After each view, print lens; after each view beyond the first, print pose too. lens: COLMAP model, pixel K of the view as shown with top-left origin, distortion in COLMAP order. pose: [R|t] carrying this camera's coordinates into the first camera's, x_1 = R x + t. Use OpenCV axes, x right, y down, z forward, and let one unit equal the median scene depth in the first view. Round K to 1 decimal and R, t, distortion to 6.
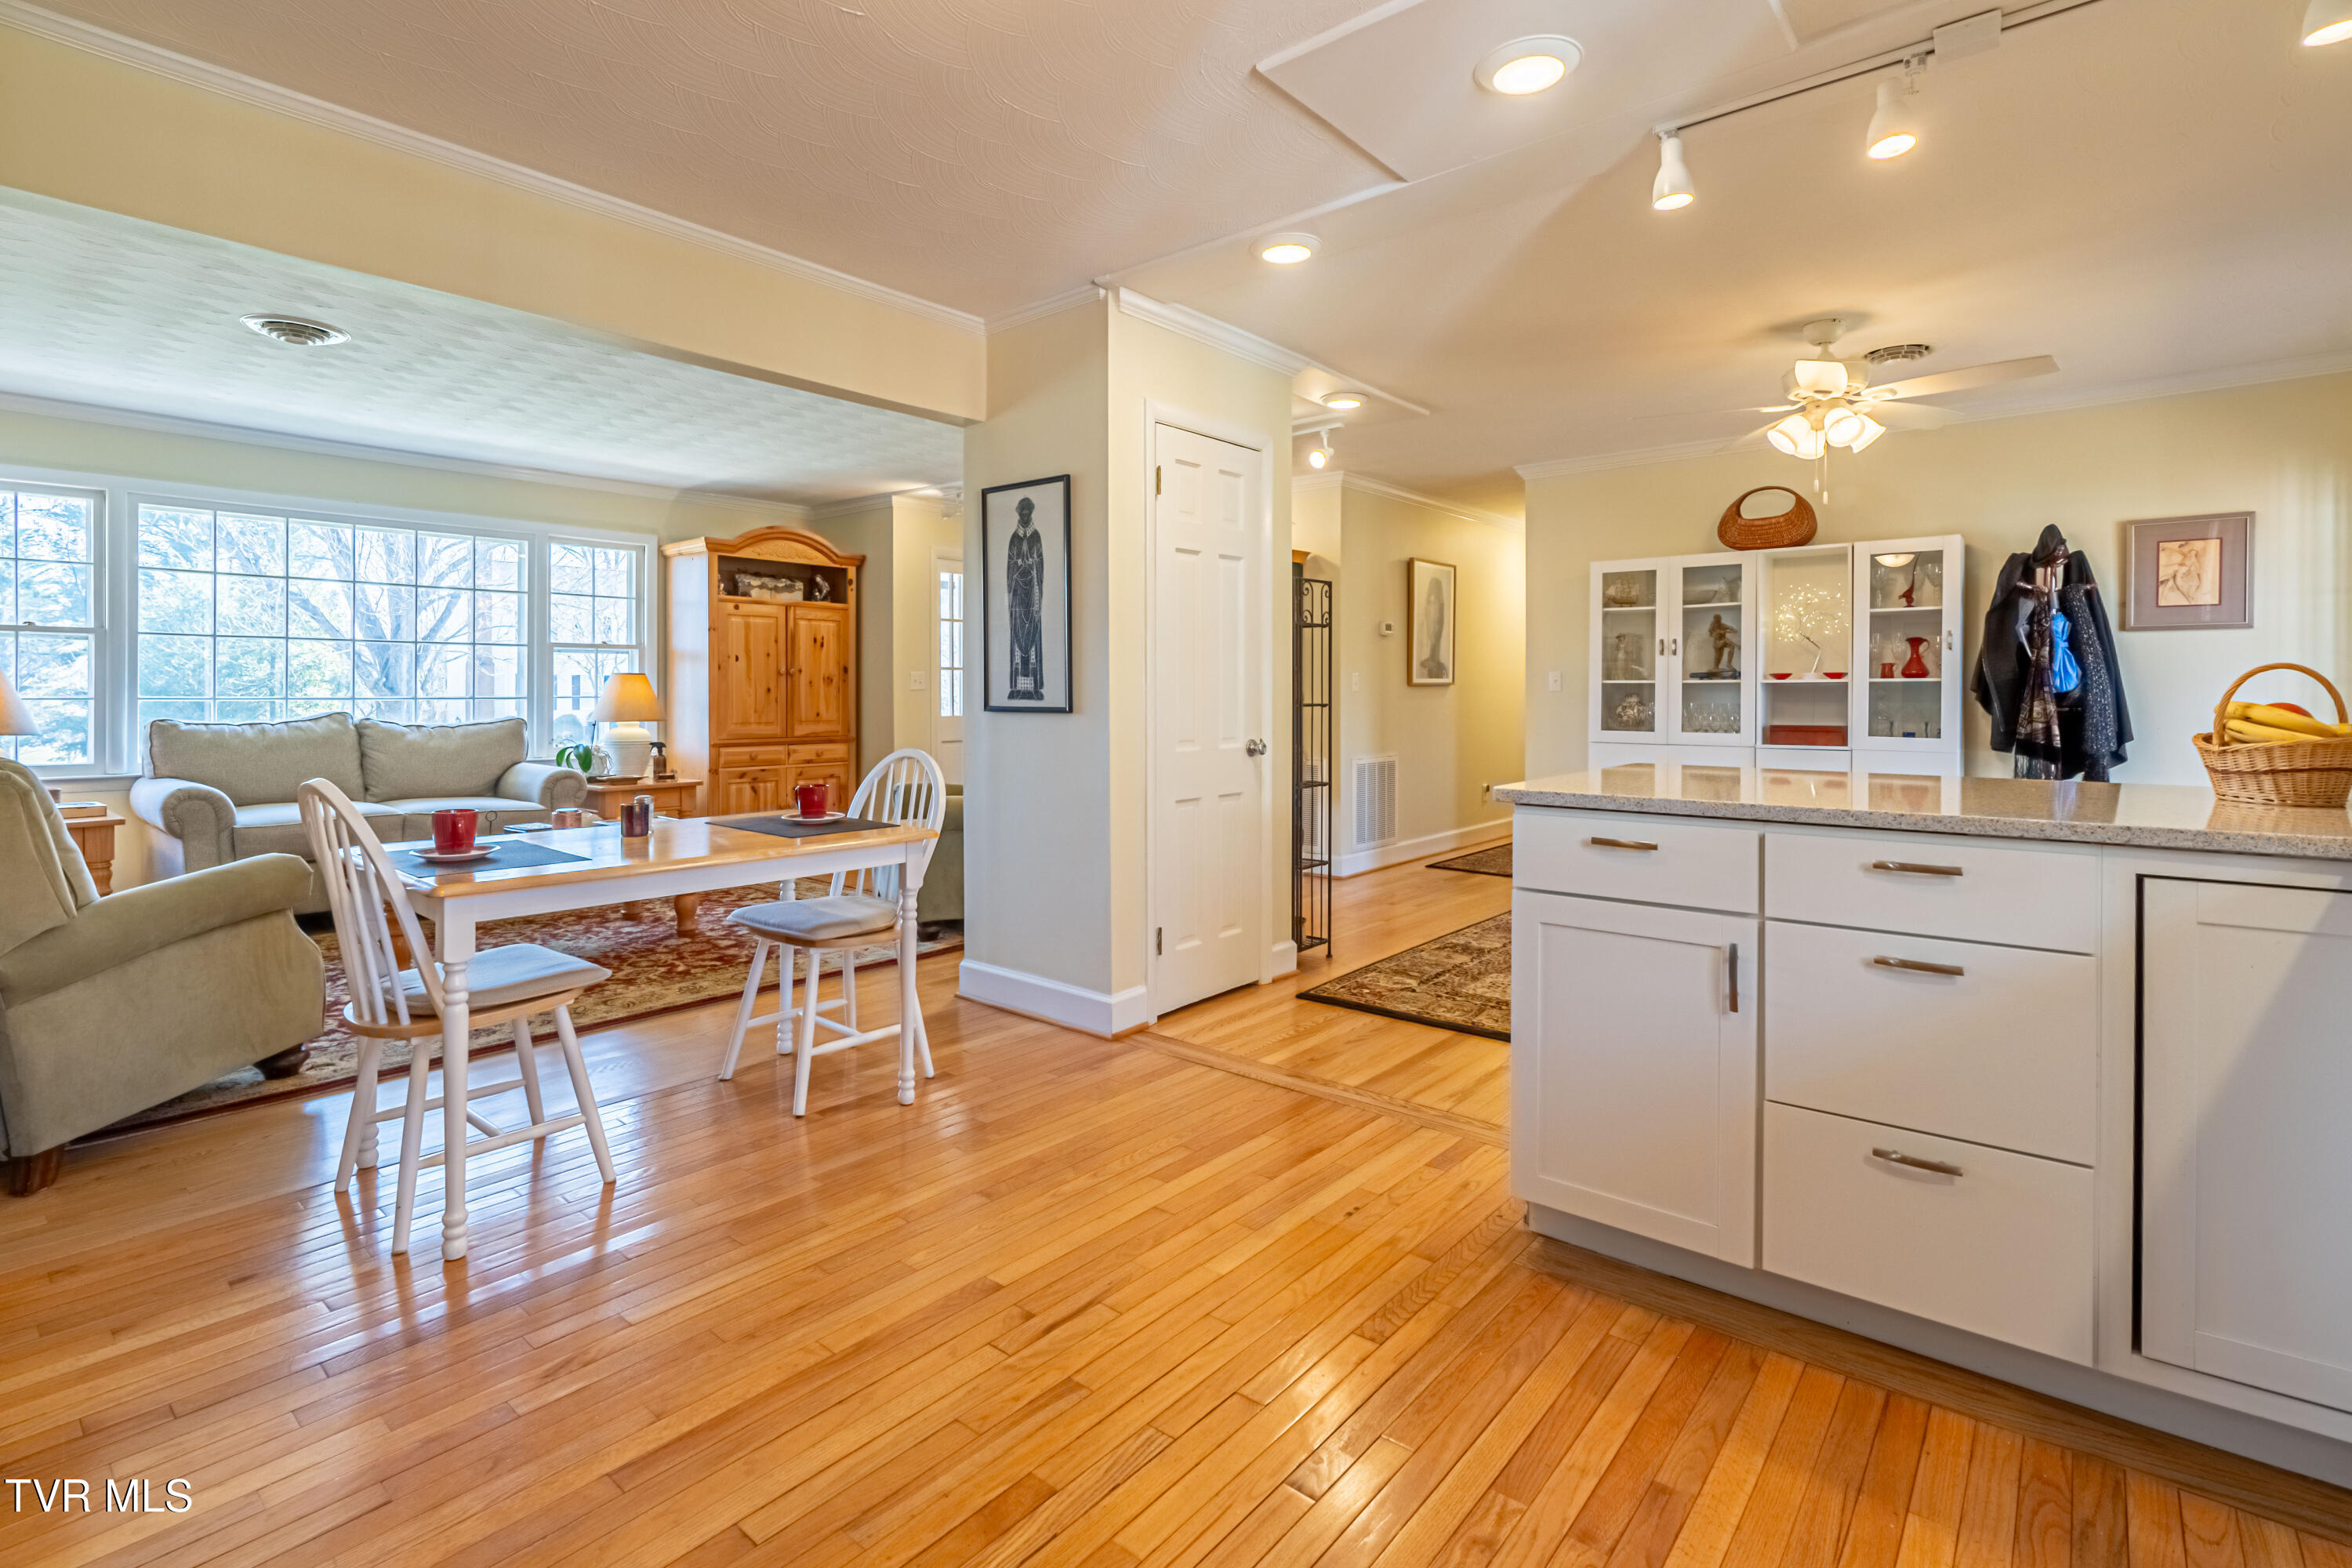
lens RADIAL K [[1202.9, 0, 1105.0], [0, 1202.9, 705.1], [0, 0, 1]] dist [-0.014659, 0.007734]
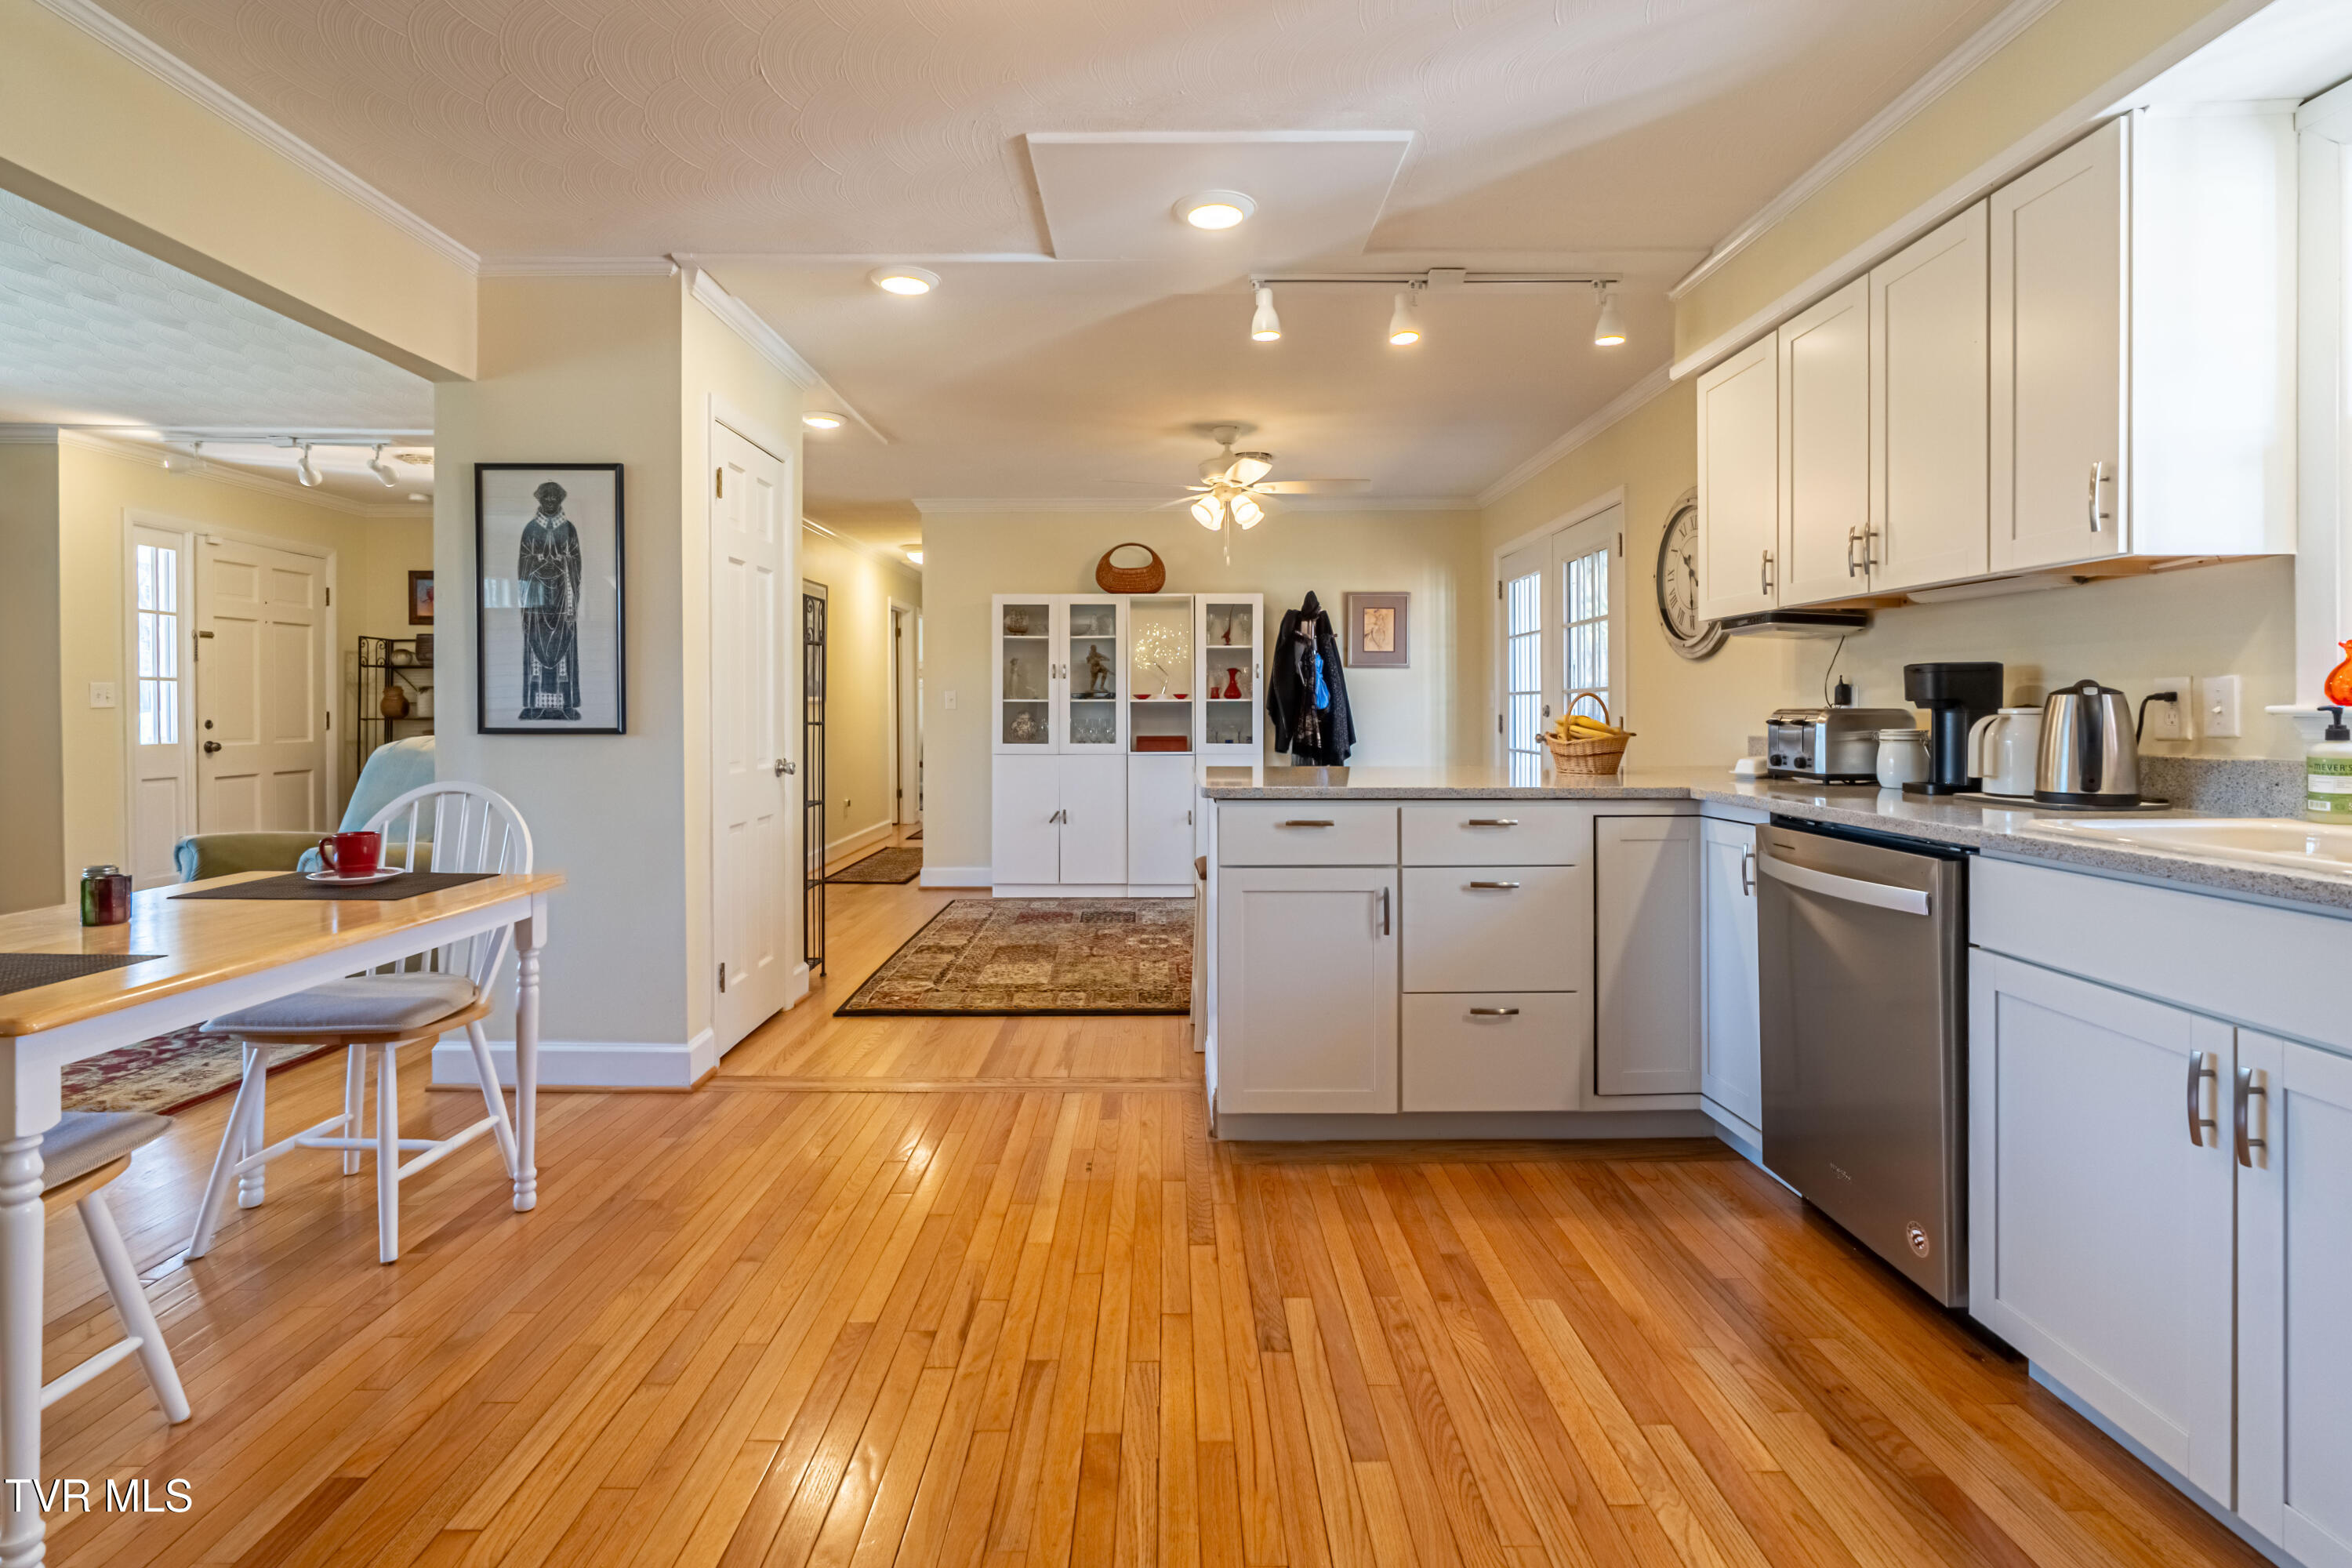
lens RADIAL K [[1189.9, 0, 1244.5], [0, 1189.9, 718.6], [0, 0, 1]] dist [-0.004527, -0.000419]
pose [[0.715768, -0.006441, 0.698308, -0.300252], [0.008762, 0.999962, 0.000241, -0.001010], [-0.698283, 0.005946, 0.715797, 0.055595]]
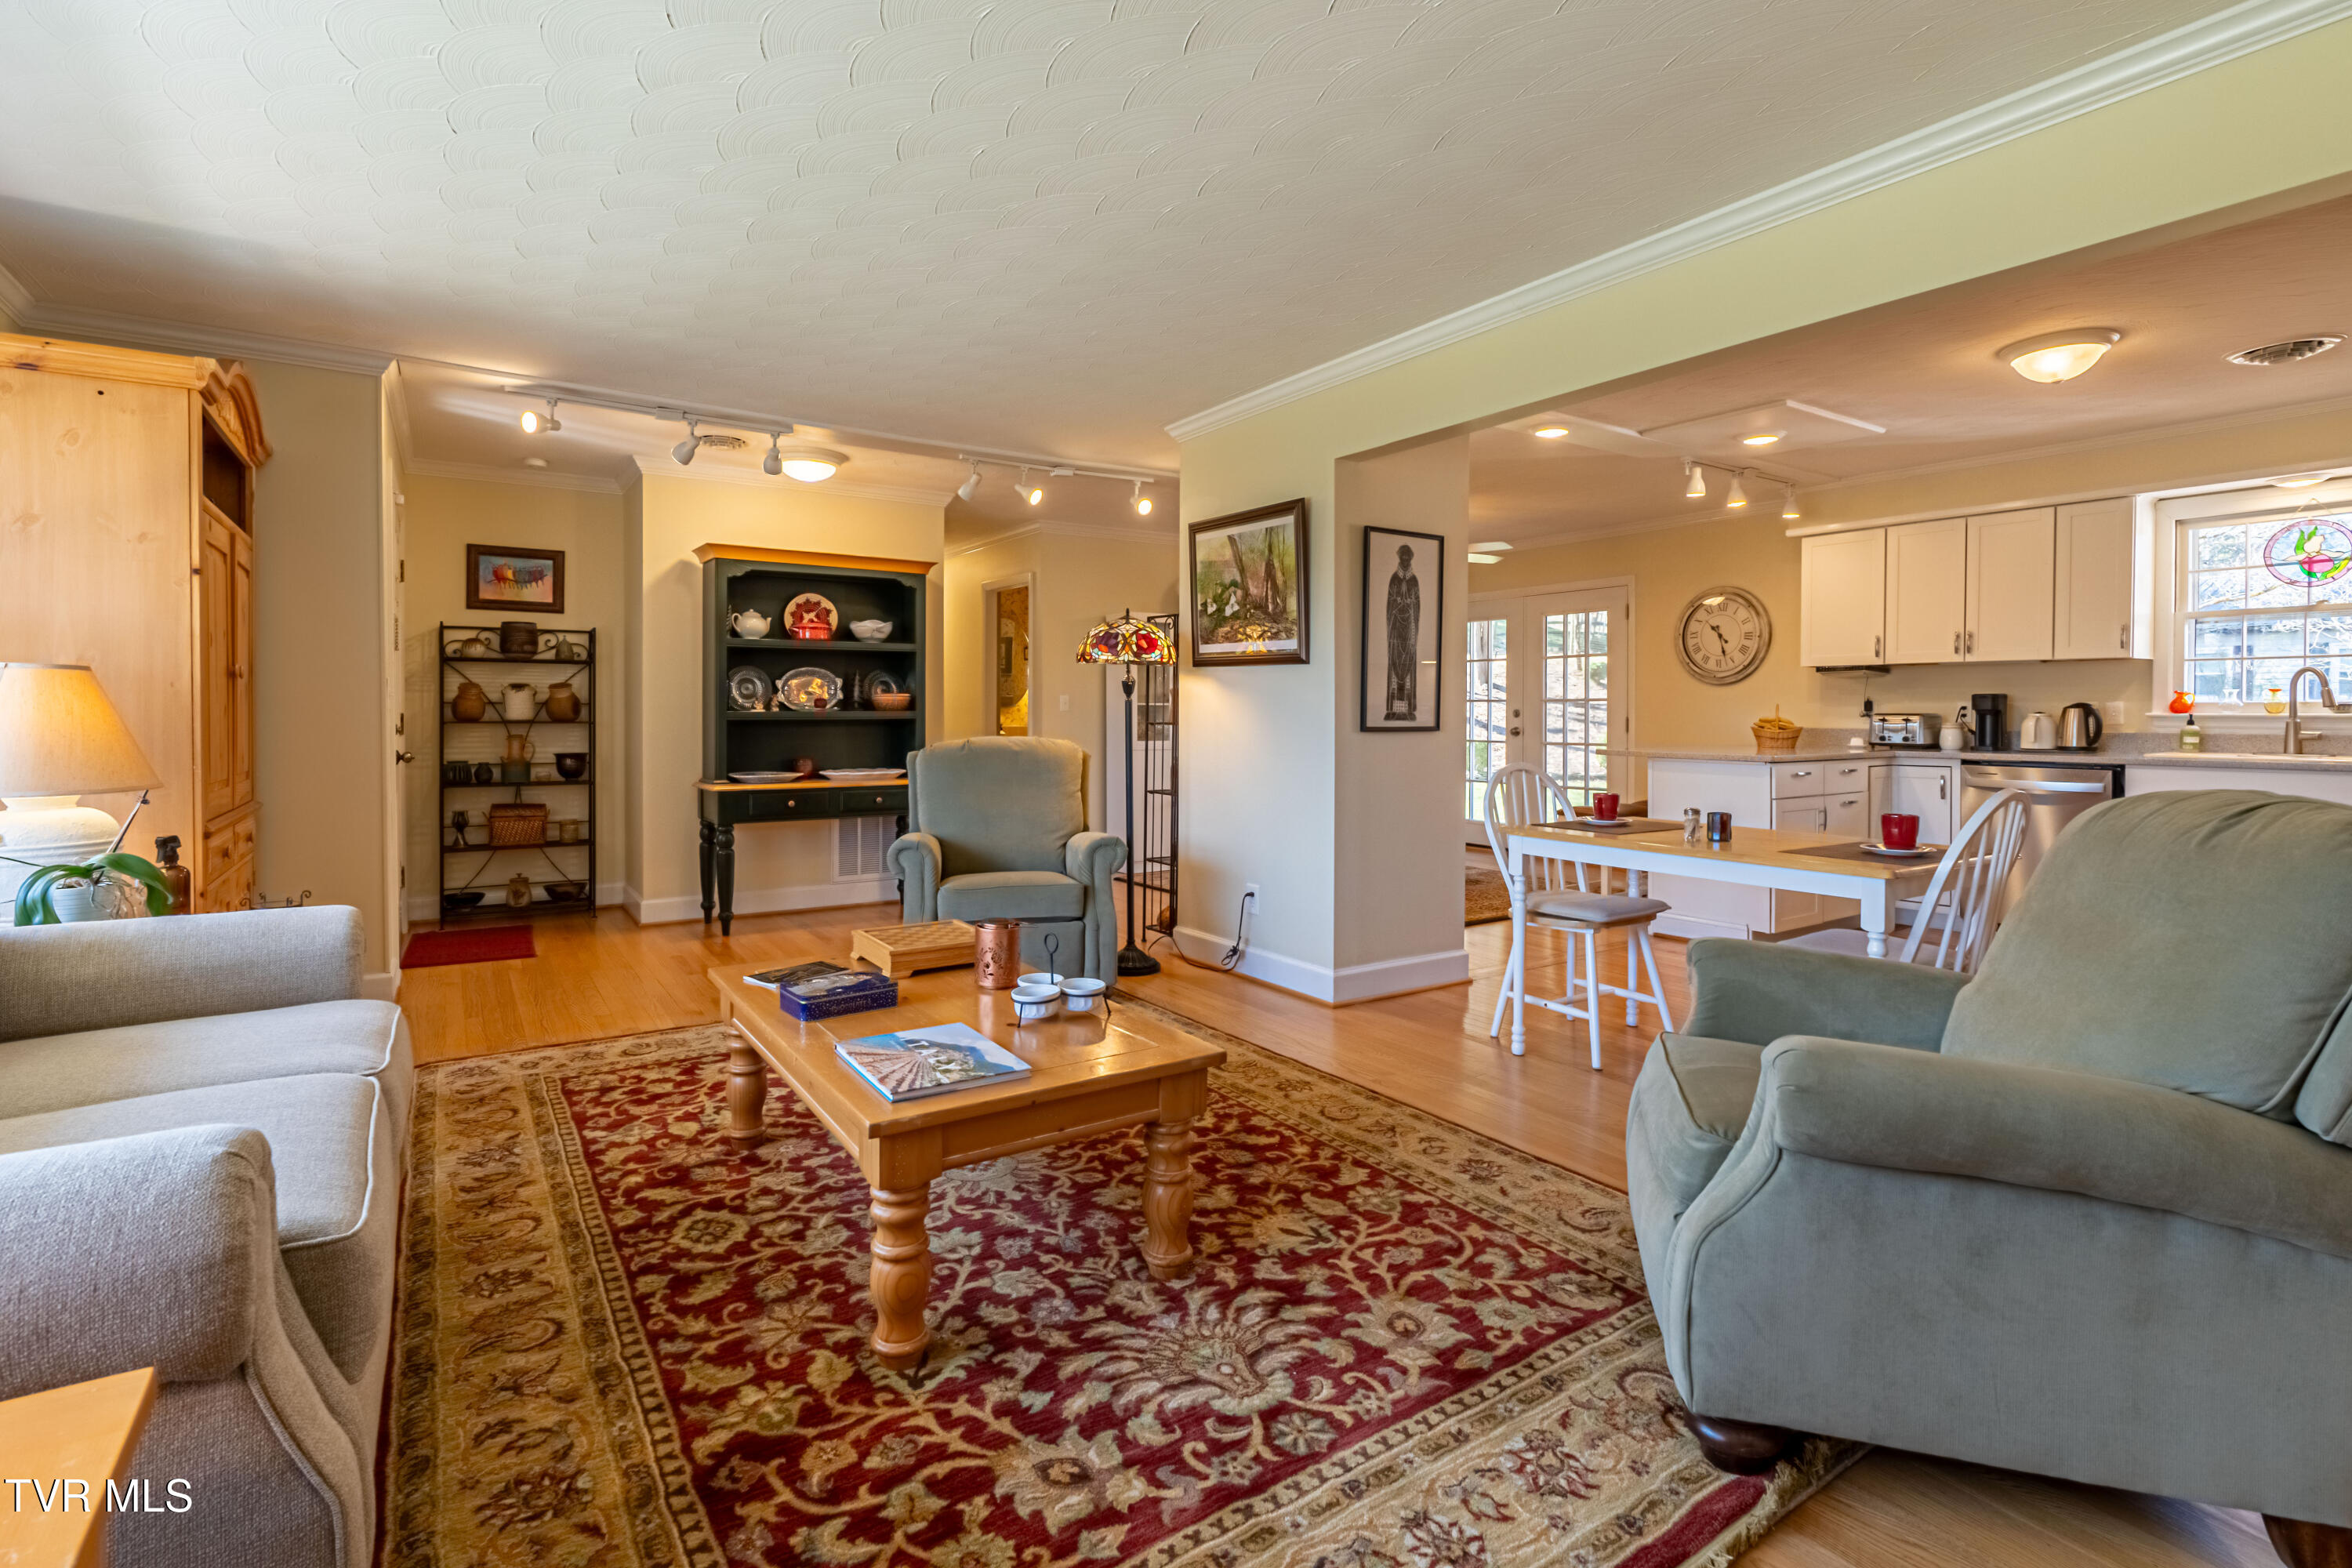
lens RADIAL K [[1122.4, 0, 1298.7], [0, 1122.4, 726.7], [0, 0, 1]] dist [0.000994, 0.000481]
pose [[0.153440, -0.013996, 0.988059, -1.134365], [0.009526, 0.999874, 0.012684, -0.013117], [-0.988112, 0.007466, 0.153554, 0.928718]]
